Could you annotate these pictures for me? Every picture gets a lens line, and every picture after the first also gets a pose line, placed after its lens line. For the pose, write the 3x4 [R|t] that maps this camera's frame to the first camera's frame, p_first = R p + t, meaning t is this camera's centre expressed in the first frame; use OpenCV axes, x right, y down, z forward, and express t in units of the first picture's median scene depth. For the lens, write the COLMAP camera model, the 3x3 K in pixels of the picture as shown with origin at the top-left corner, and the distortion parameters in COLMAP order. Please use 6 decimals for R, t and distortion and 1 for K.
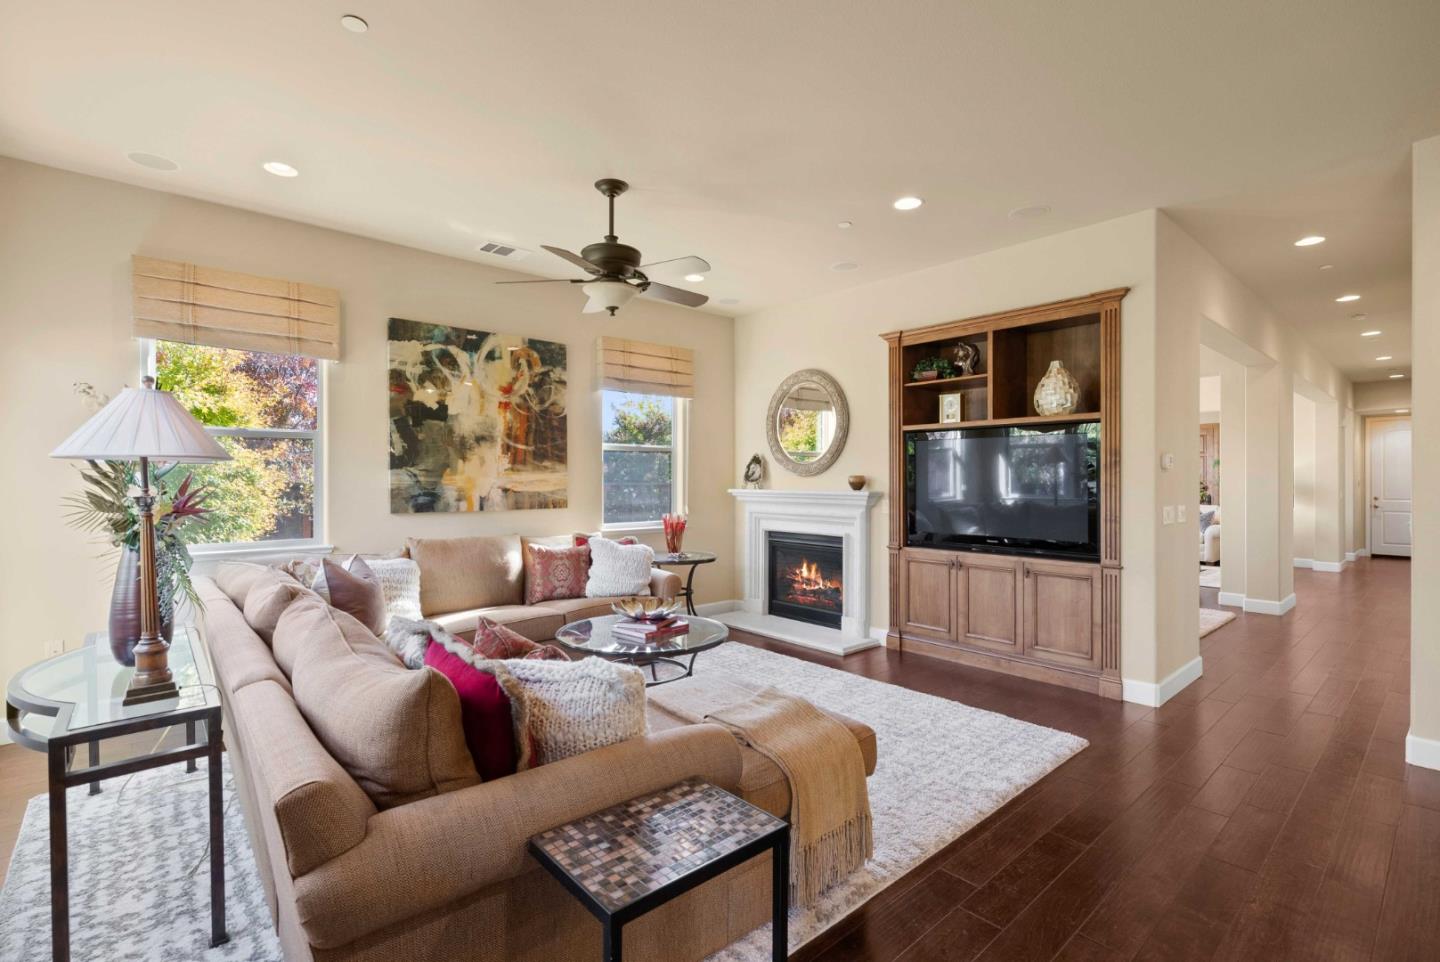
lens RADIAL K [[657.3, 0, 722.8], [0, 657.3, 480.3], [0, 0, 1]] dist [-0.000999, 0.000018]
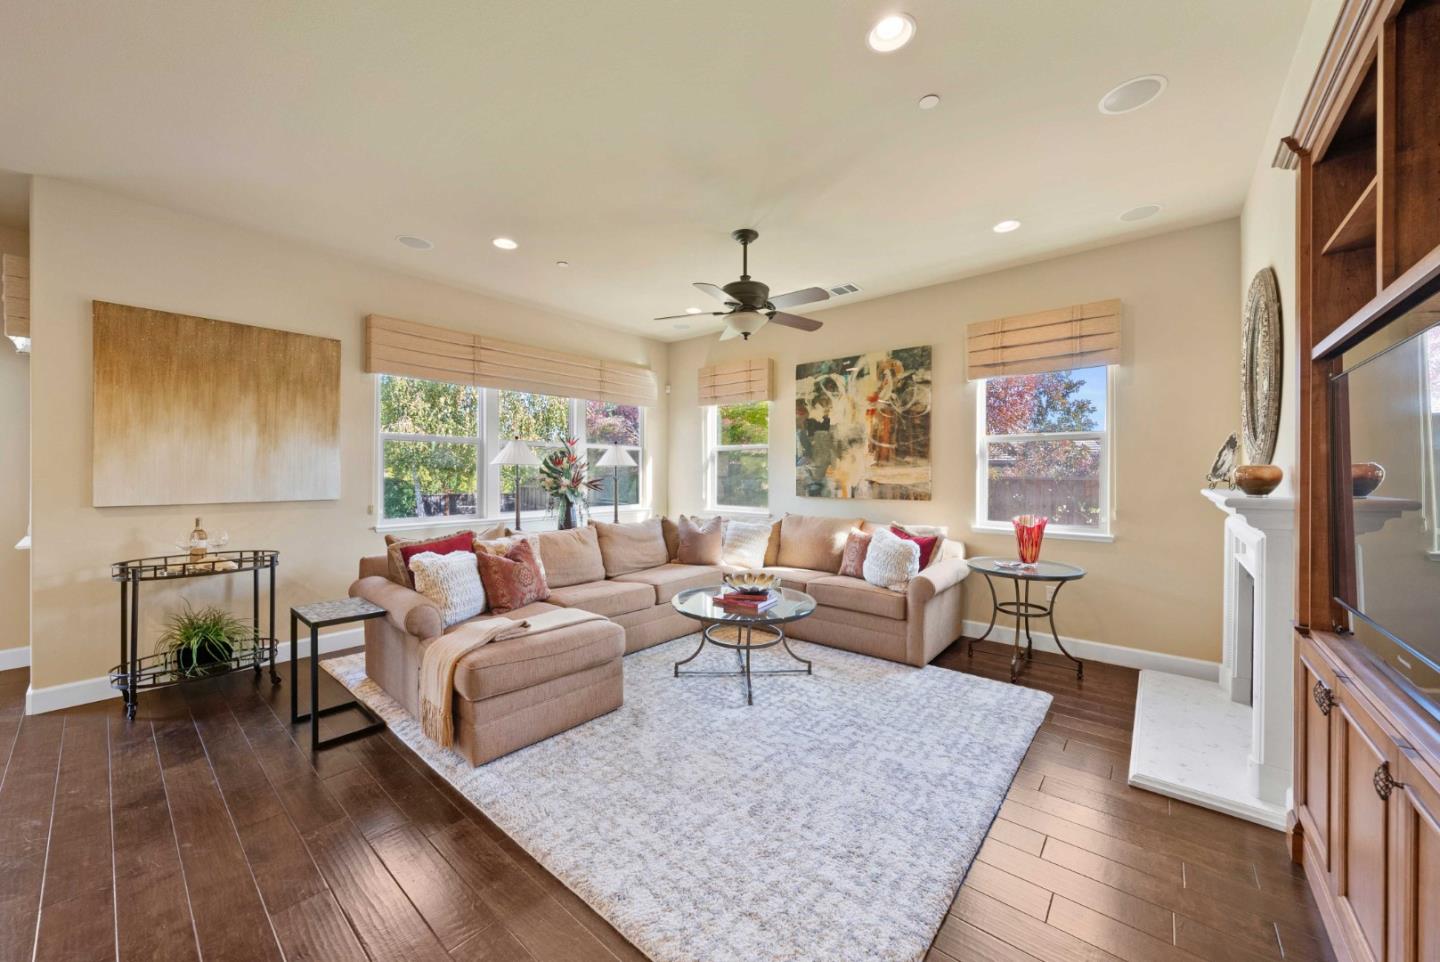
lens RADIAL K [[522.6, 0, 722.2], [0, 522.6, 475.0], [0, 0, 1]] dist [0.000446, -0.000024]
pose [[0.147035, 0.002182, -0.989129, 0.580047], [-0.006442, 0.999978, 0.001248, 0.002242], [0.989110, 0.006188, 0.147046, 0.591654]]
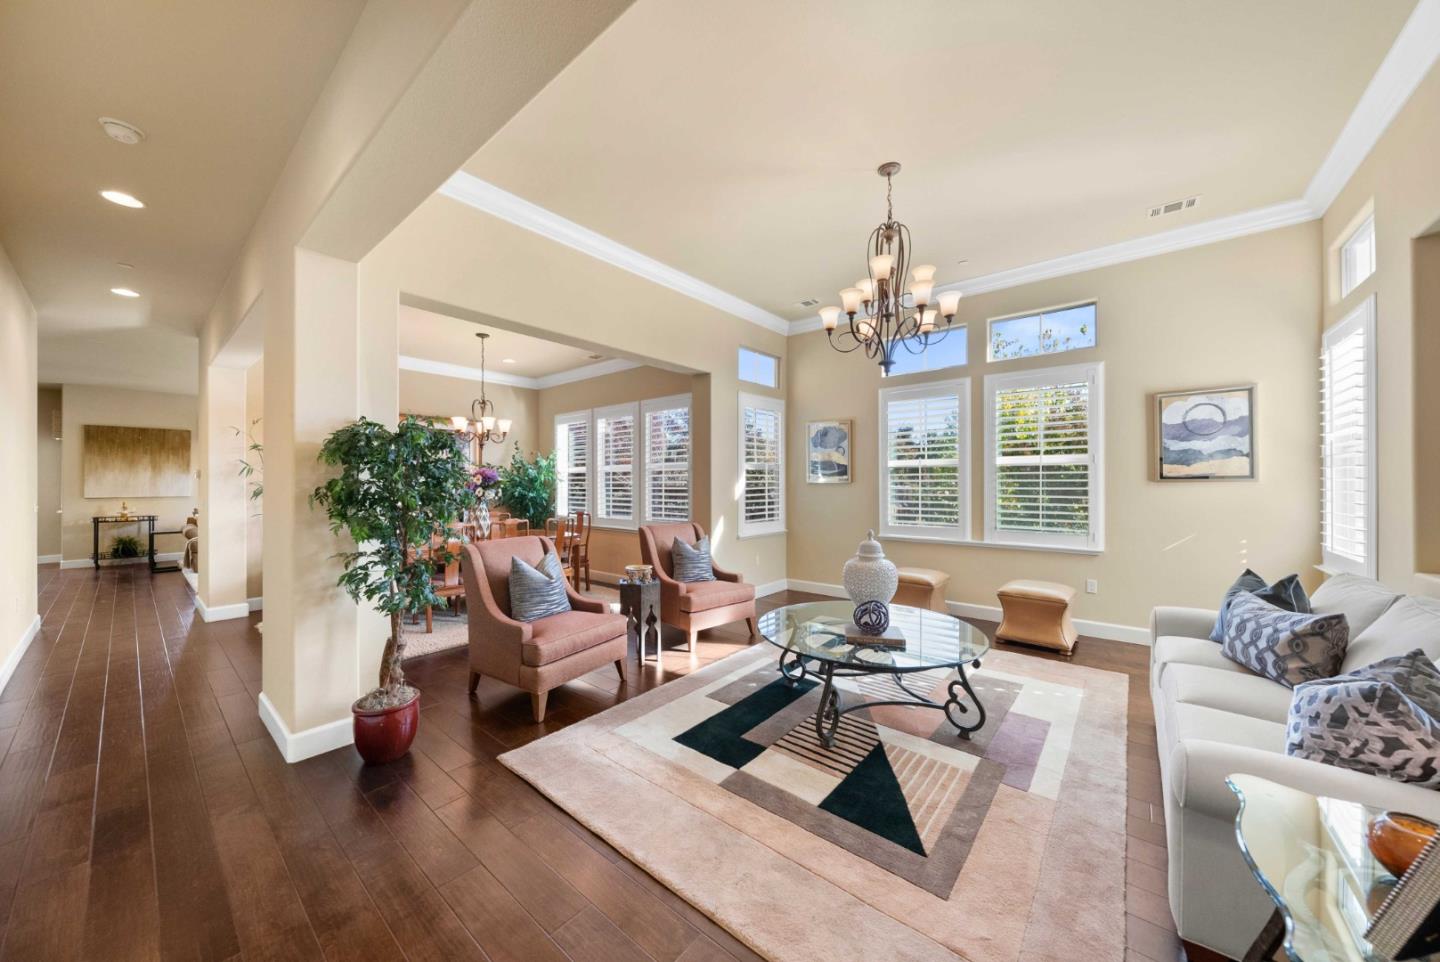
lens RADIAL K [[490.7, 0, 721.0], [0, 490.7, 480.3], [0, 0, 1]] dist [0.000228, 0.000059]
pose [[0.142389, 0.000325, -0.989811, 1.422146], [-0.005824, 0.999983, -0.000510, -0.016249], [0.989794, 0.005837, 0.142389, 1.449036]]
